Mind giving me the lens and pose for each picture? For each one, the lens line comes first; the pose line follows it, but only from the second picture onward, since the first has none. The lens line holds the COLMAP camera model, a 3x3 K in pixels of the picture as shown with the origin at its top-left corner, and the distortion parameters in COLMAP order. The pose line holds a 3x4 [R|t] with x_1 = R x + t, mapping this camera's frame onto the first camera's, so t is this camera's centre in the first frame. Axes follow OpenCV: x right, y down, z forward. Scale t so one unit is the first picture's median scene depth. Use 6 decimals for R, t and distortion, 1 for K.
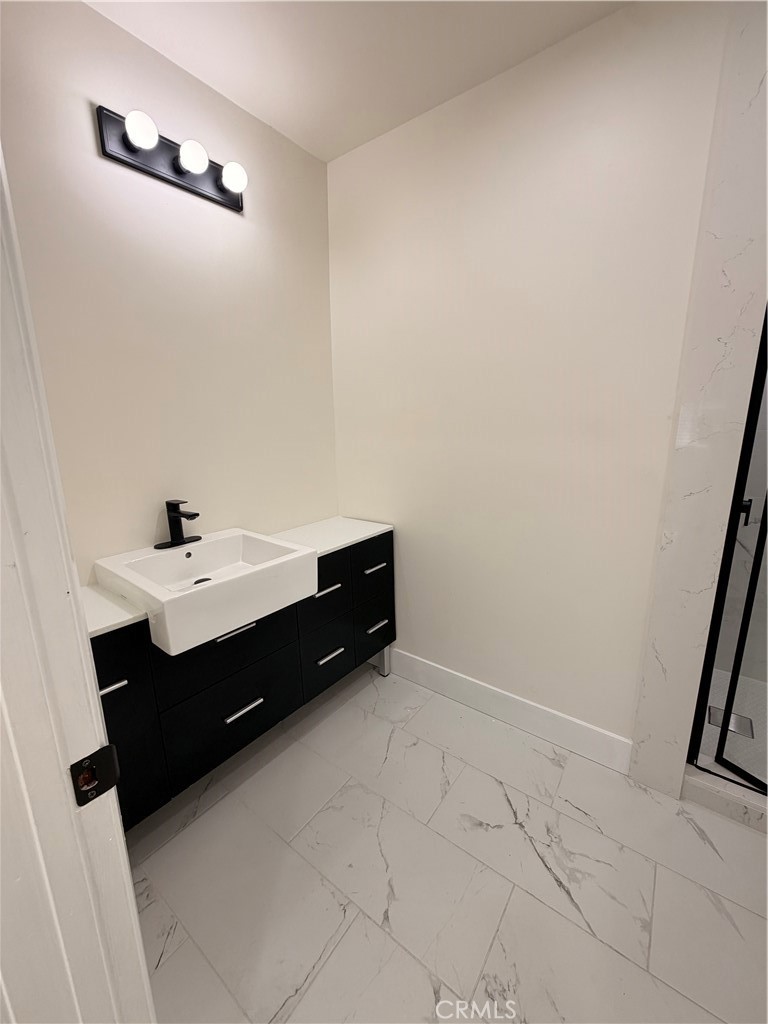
lens RADIAL K [[409.7, 0, 384.7], [0, 409.7, 508.9], [0, 0, 1]] dist [-0.000072, -0.000133]
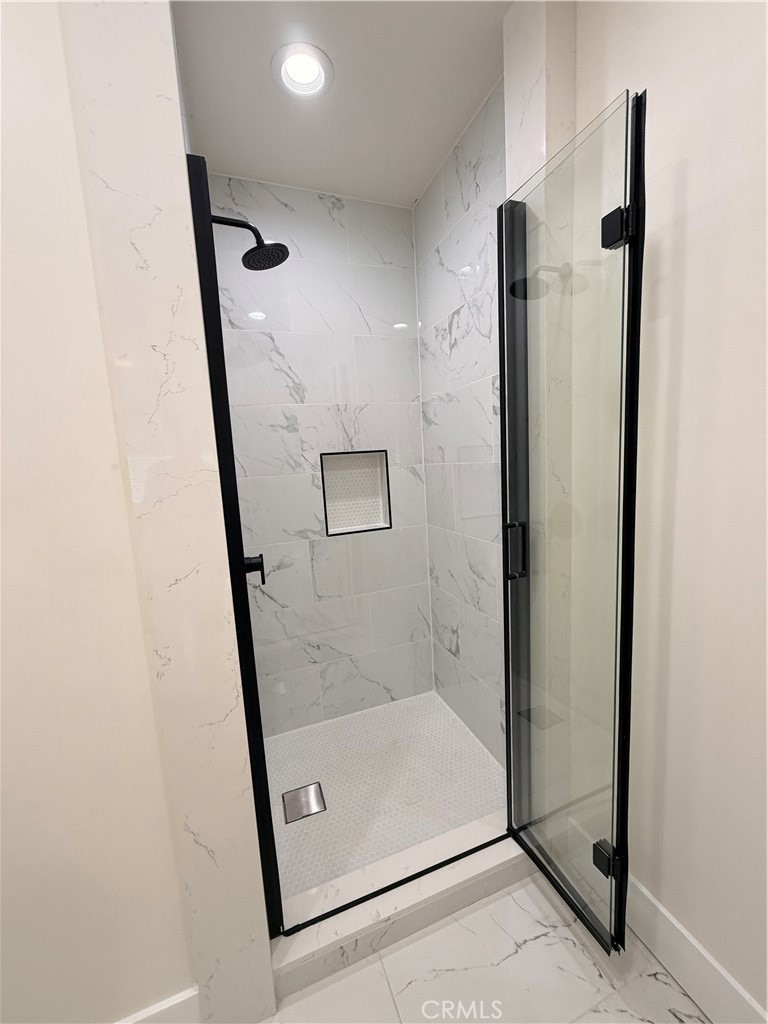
lens RADIAL K [[409.7, 0, 385.9], [0, 409.7, 510.9], [0, 0, 1]] dist [-0.000072, -0.000133]
pose [[0.538848, -0.133875, 0.831697, 0.357261], [0.227463, 0.973742, 0.009369, -0.066515], [-0.811113, 0.184132, 0.555150, 0.314299]]
